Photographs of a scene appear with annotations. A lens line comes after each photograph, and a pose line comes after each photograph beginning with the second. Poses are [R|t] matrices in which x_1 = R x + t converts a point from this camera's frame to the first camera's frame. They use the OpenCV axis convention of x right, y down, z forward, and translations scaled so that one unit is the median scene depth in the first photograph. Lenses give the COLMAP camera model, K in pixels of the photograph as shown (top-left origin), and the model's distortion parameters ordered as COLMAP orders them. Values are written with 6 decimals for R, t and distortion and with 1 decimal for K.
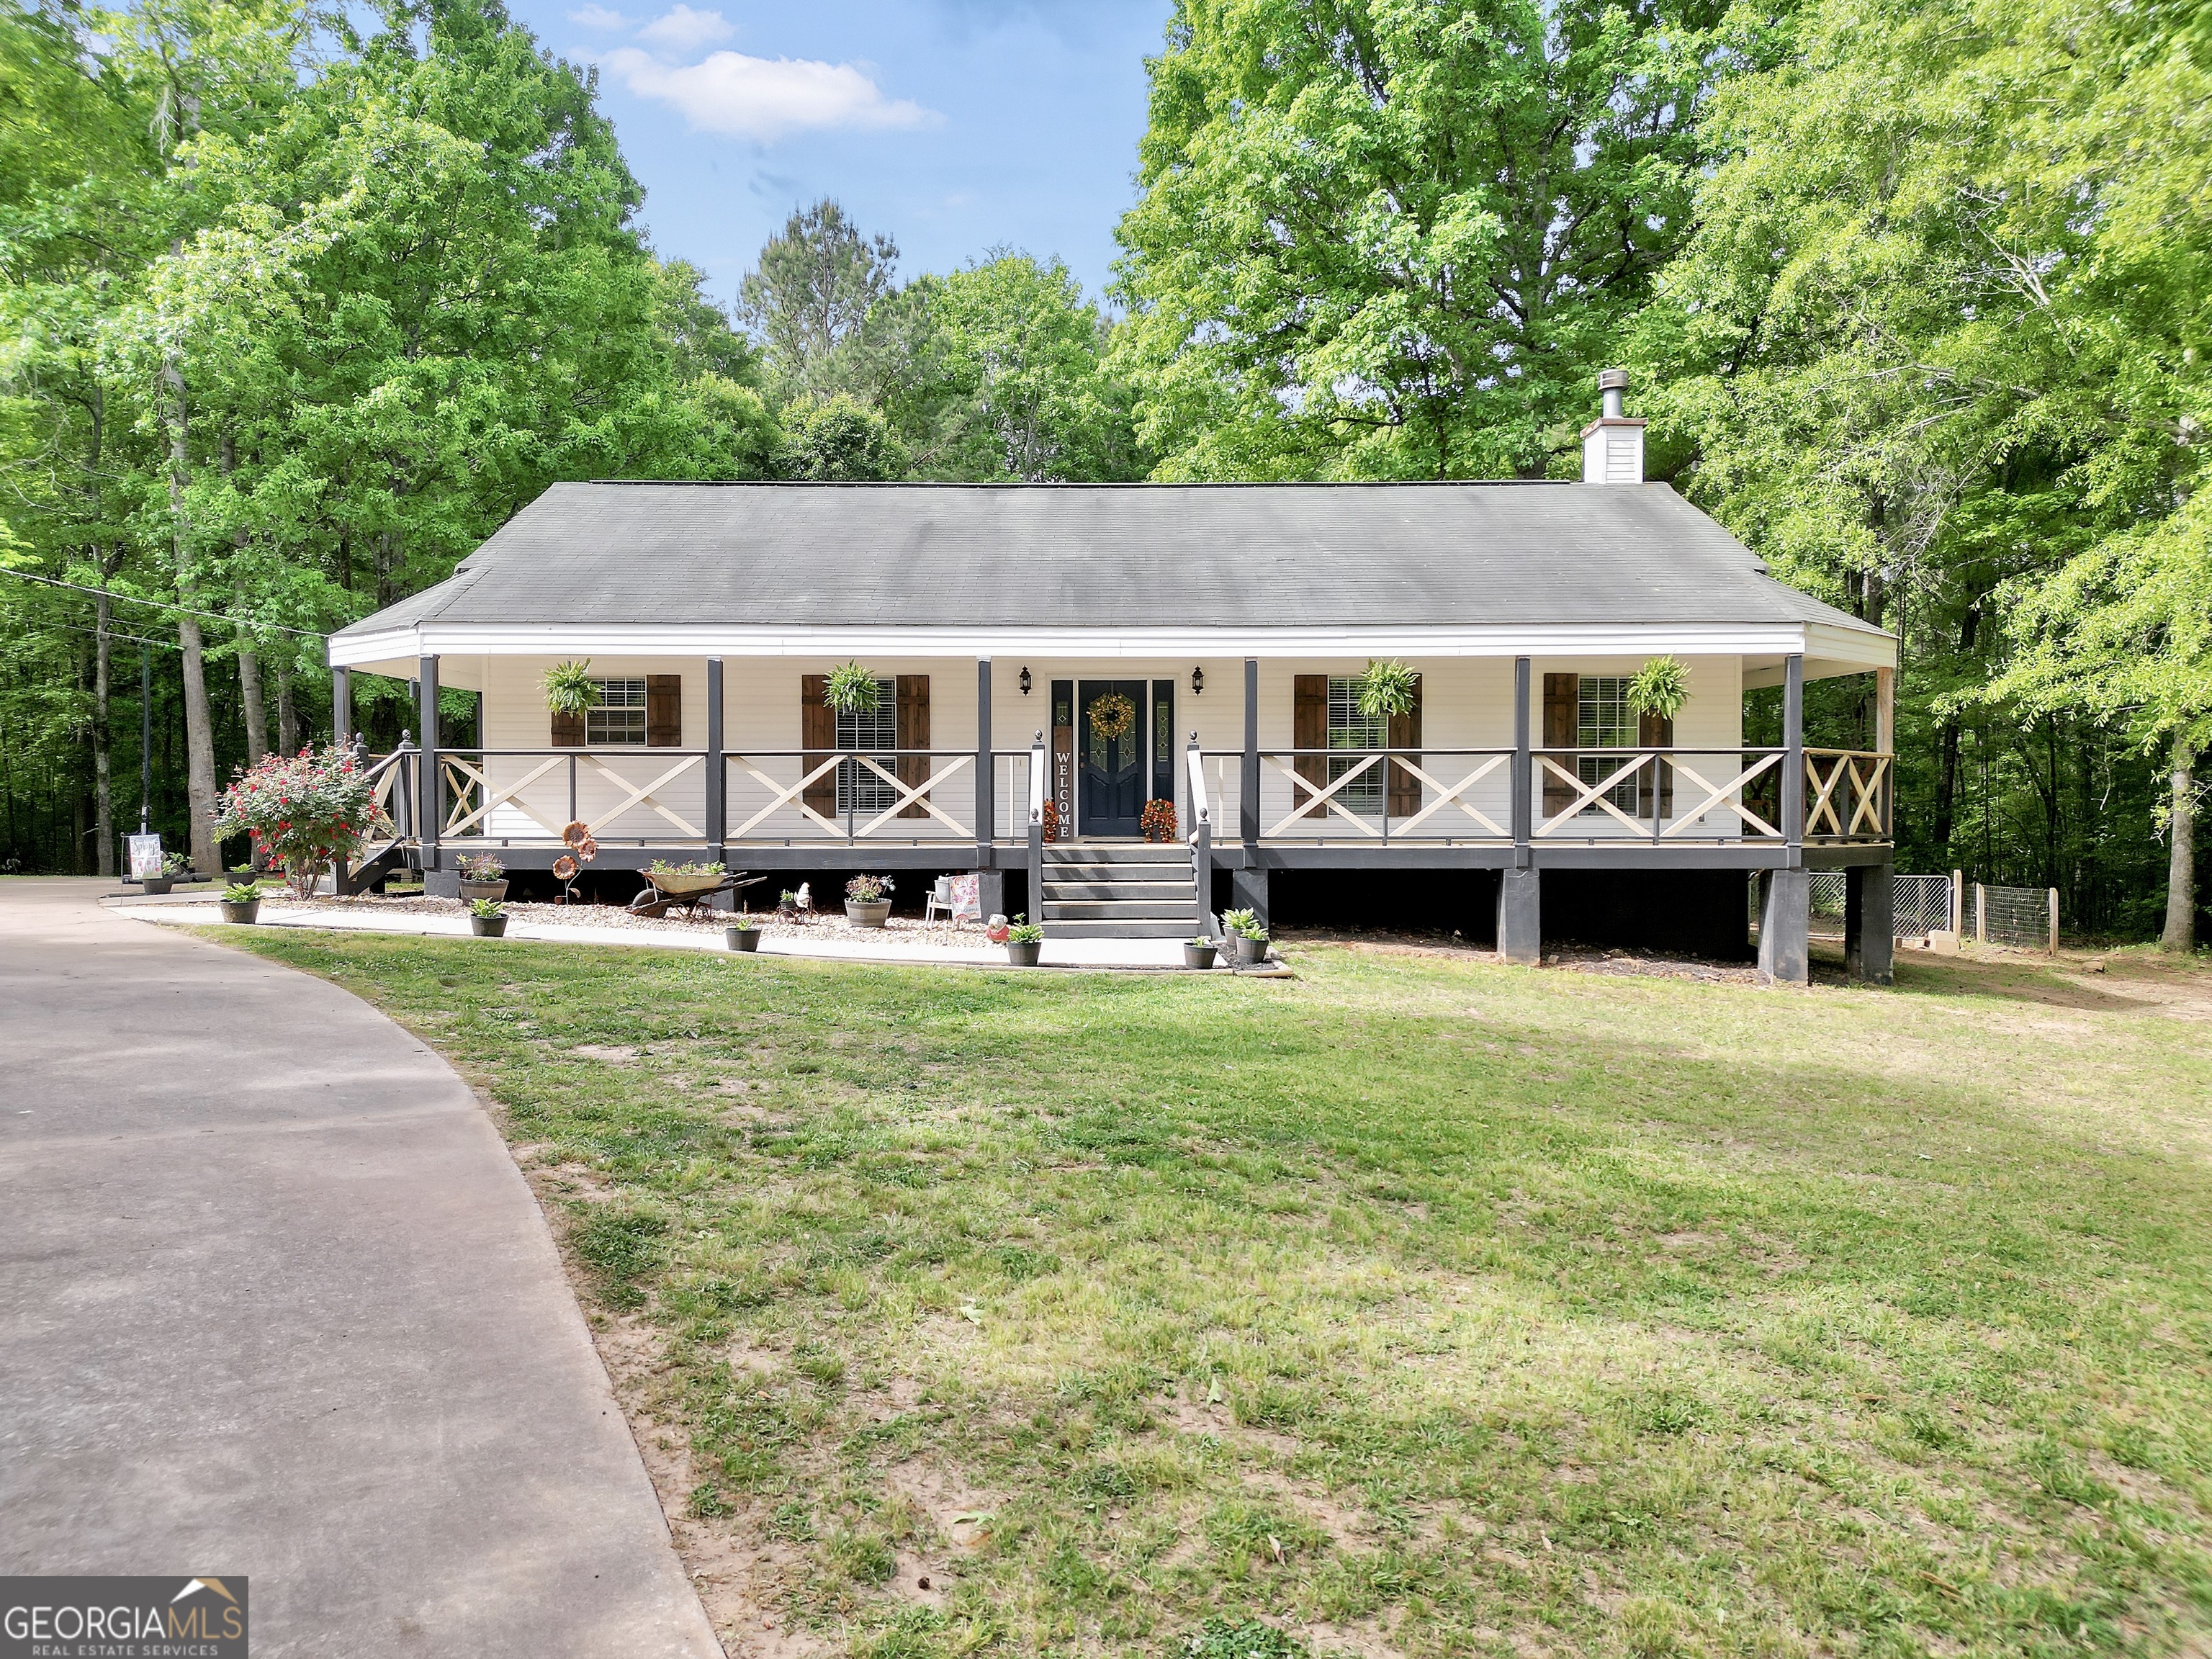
lens RADIAL K [[1480.8, 0, 1106.0], [0, 1480.8, 829.5], [0, 0, 1]] dist [0.000620, -0.002307]
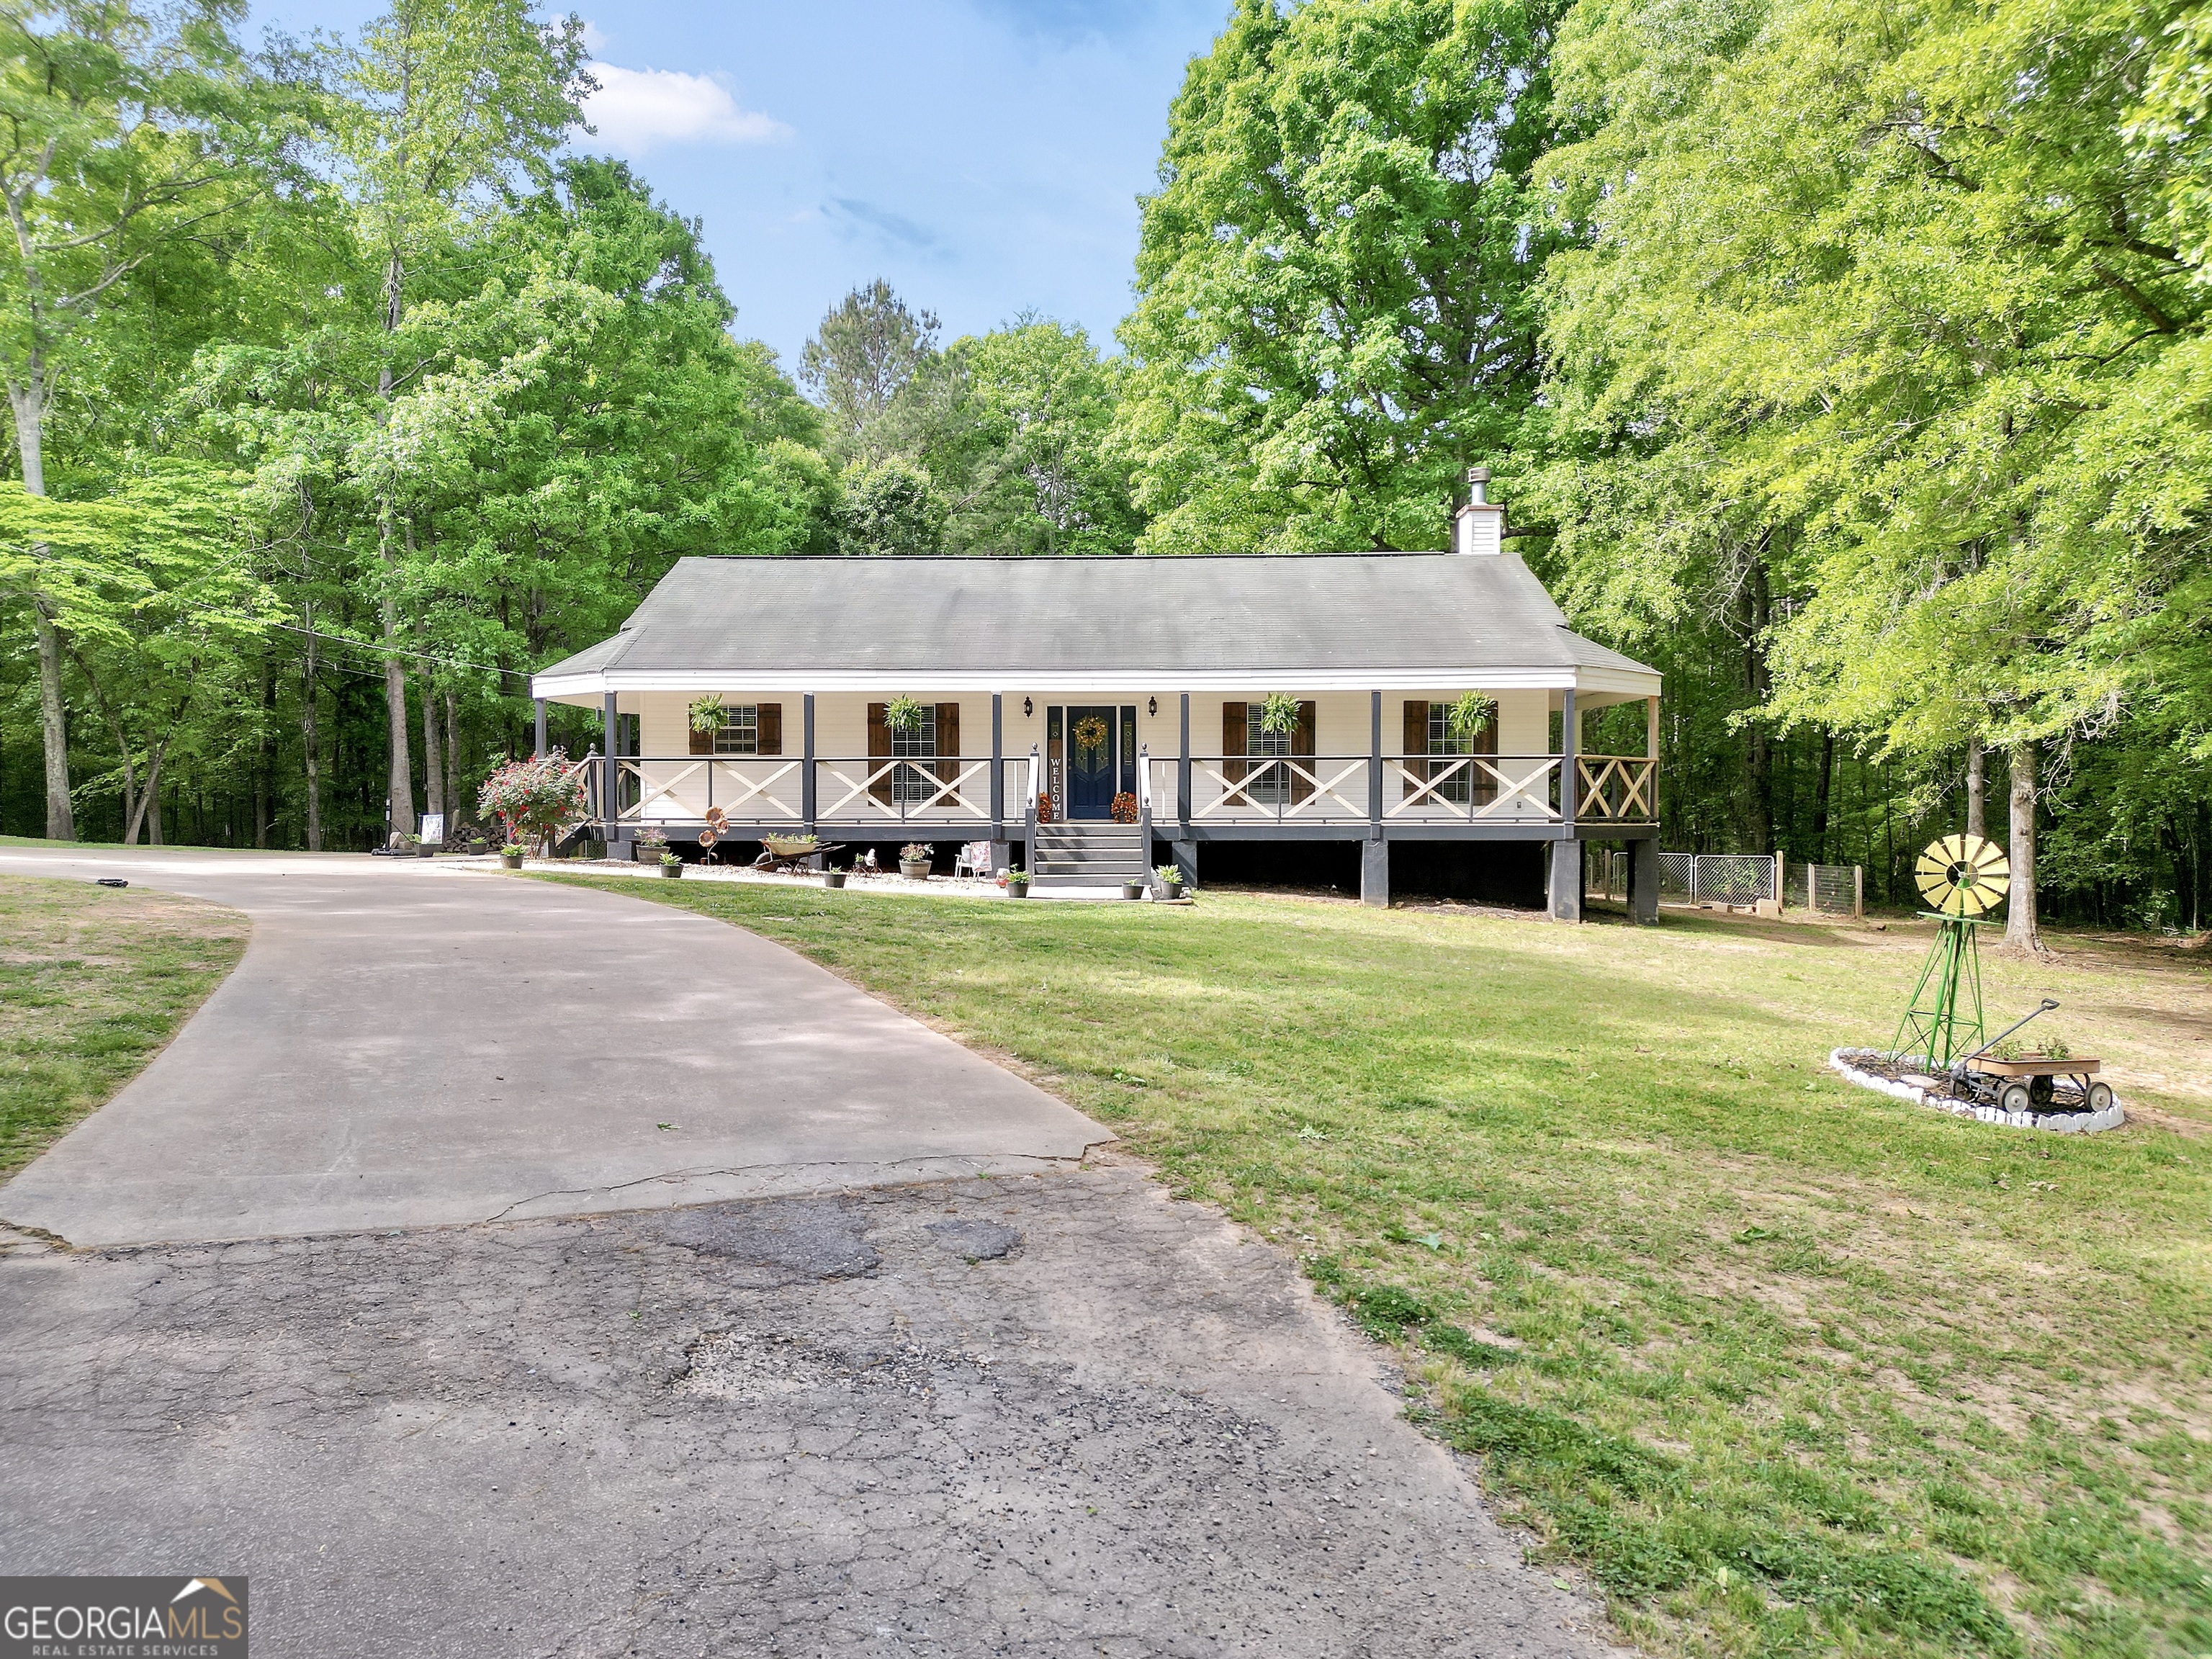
lens RADIAL K [[1480.8, 0, 1106.0], [0, 1480.8, 829.5], [0, 0, 1]] dist [0.000620, -0.002307]
pose [[0.999549, -0.000612, -0.030040, 0.059914], [0.000499, 0.999993, -0.003759, 0.019593], [0.030042, 0.003742, 0.999542, -0.382810]]
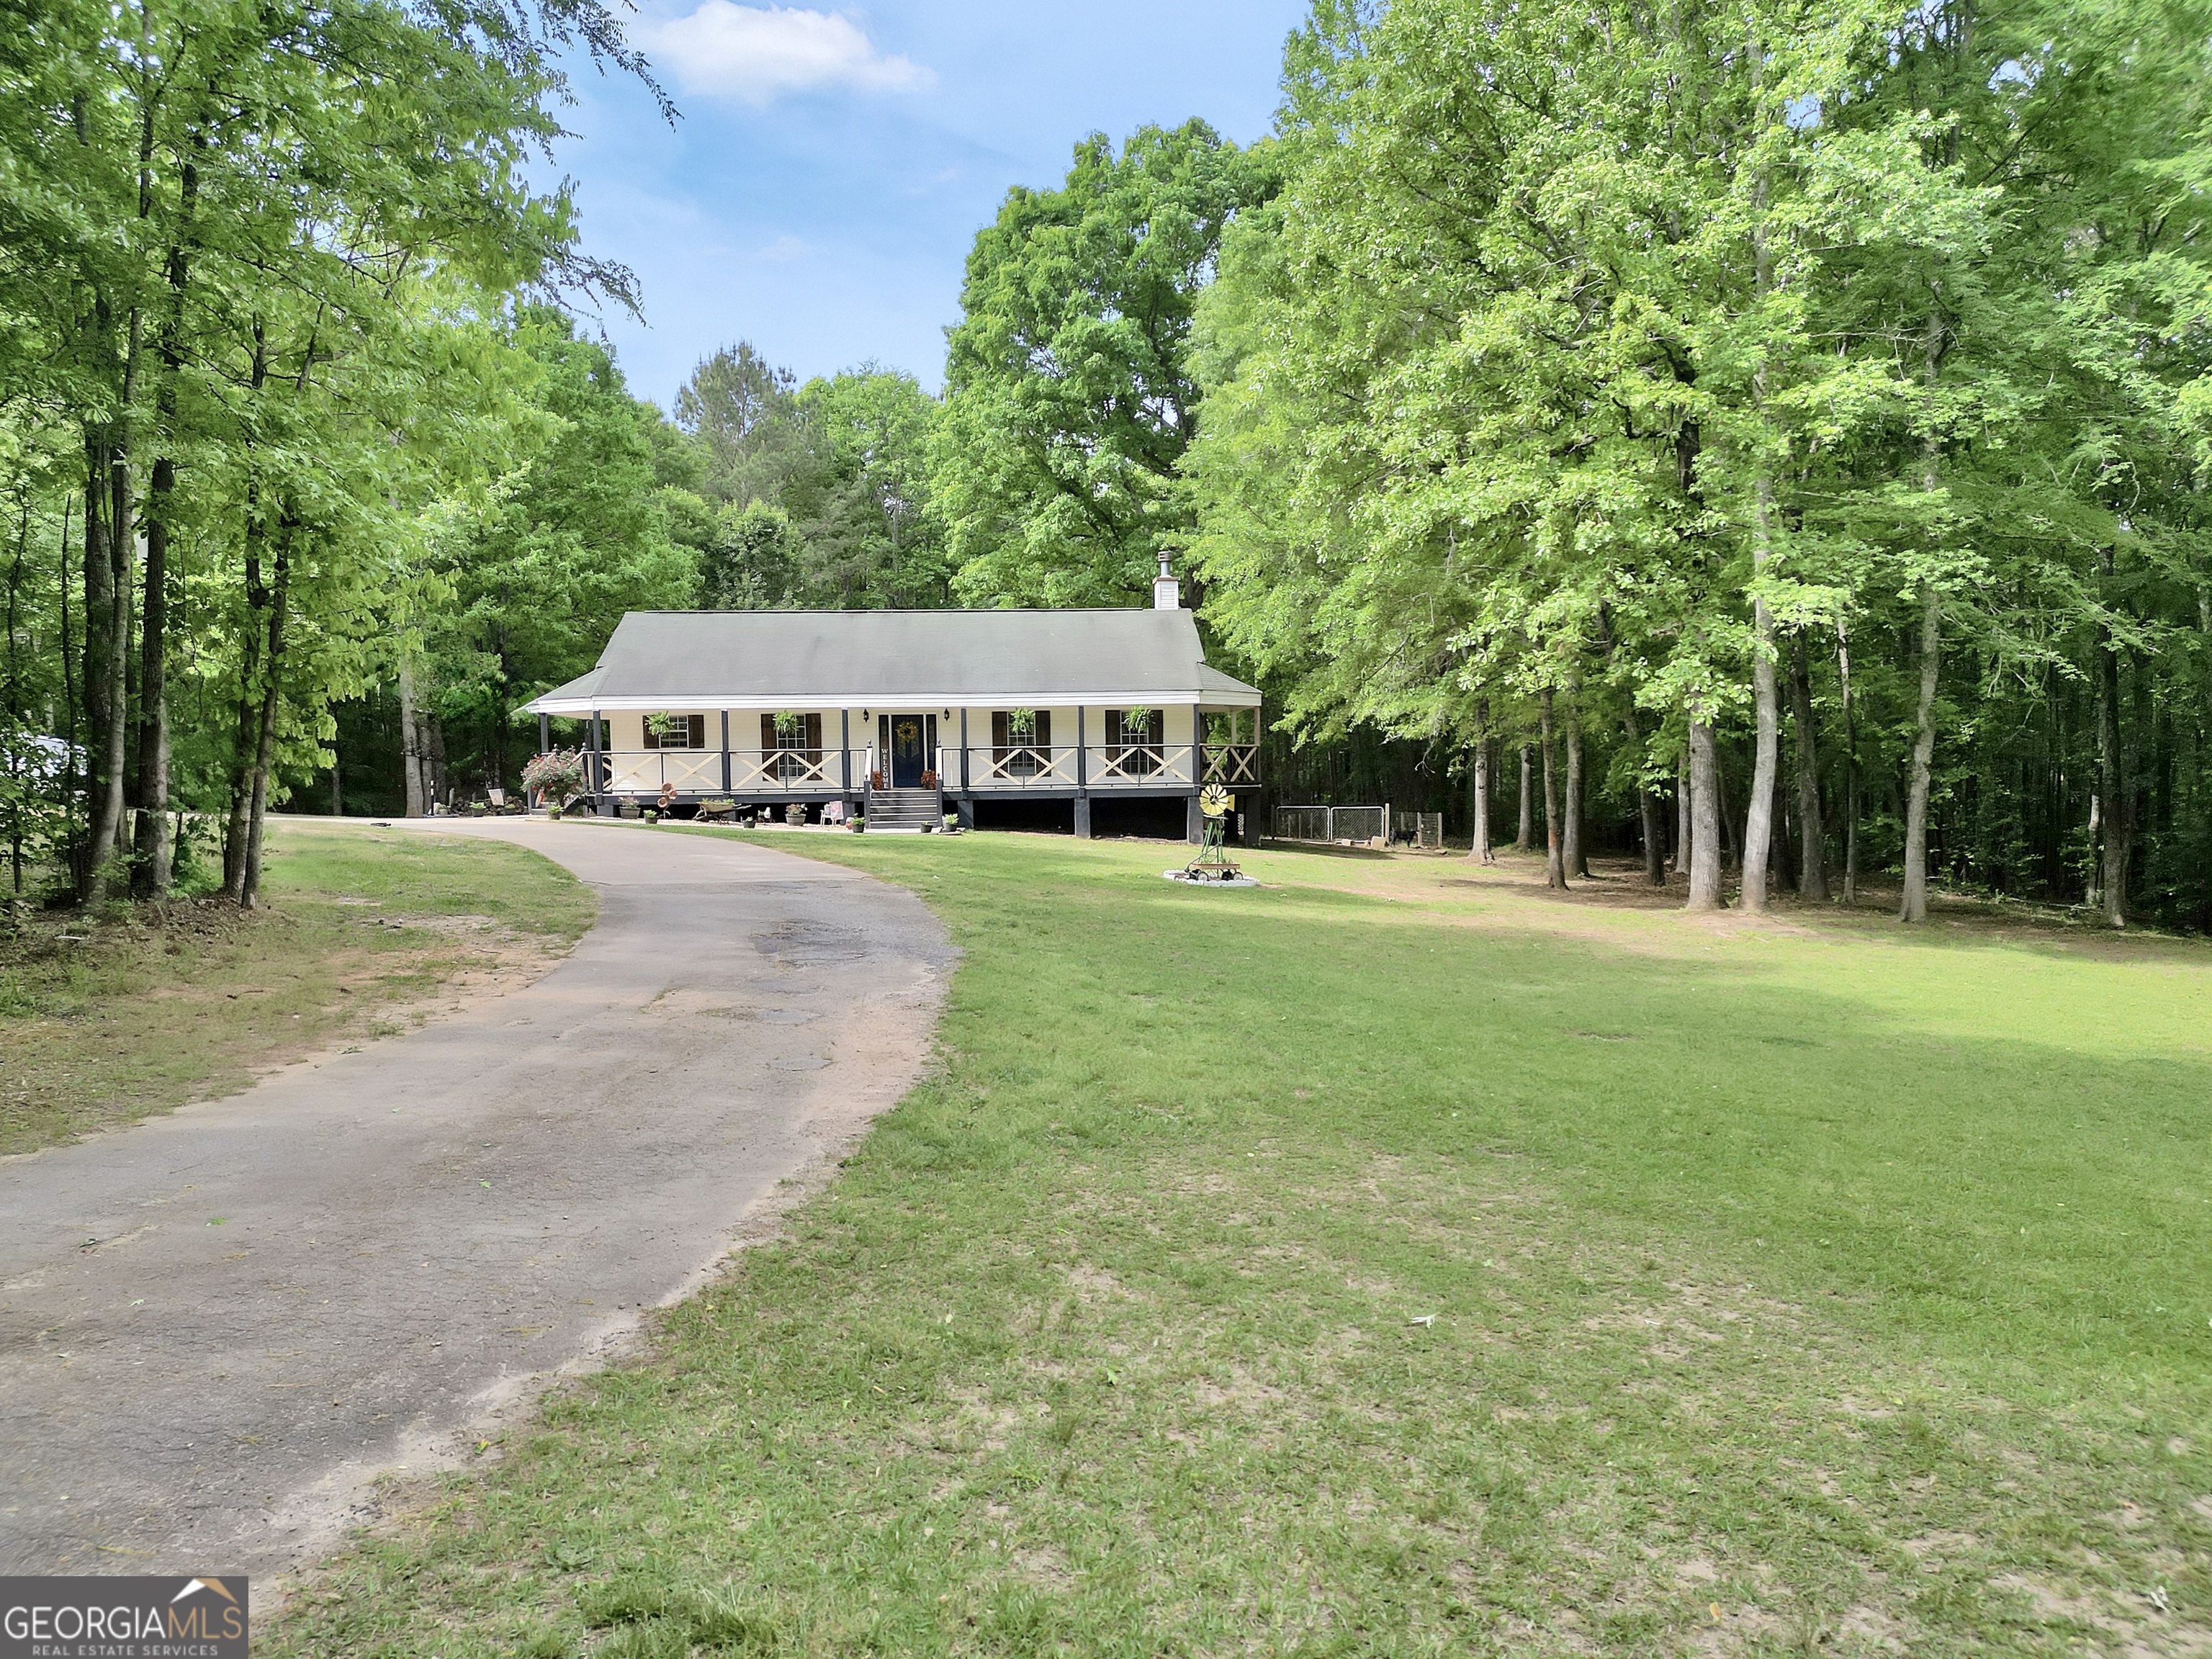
lens RADIAL K [[1589.3, 0, 1075.9], [0, 1589.3, 836.8], [0, 0, 1]] dist [0.024202, -0.026658]
pose [[0.999307, -0.014739, 0.034192, 0.168179], [0.014176, 0.999761, 0.016665, 0.041204], [-0.034430, -0.016169, 0.999276, -1.315769]]
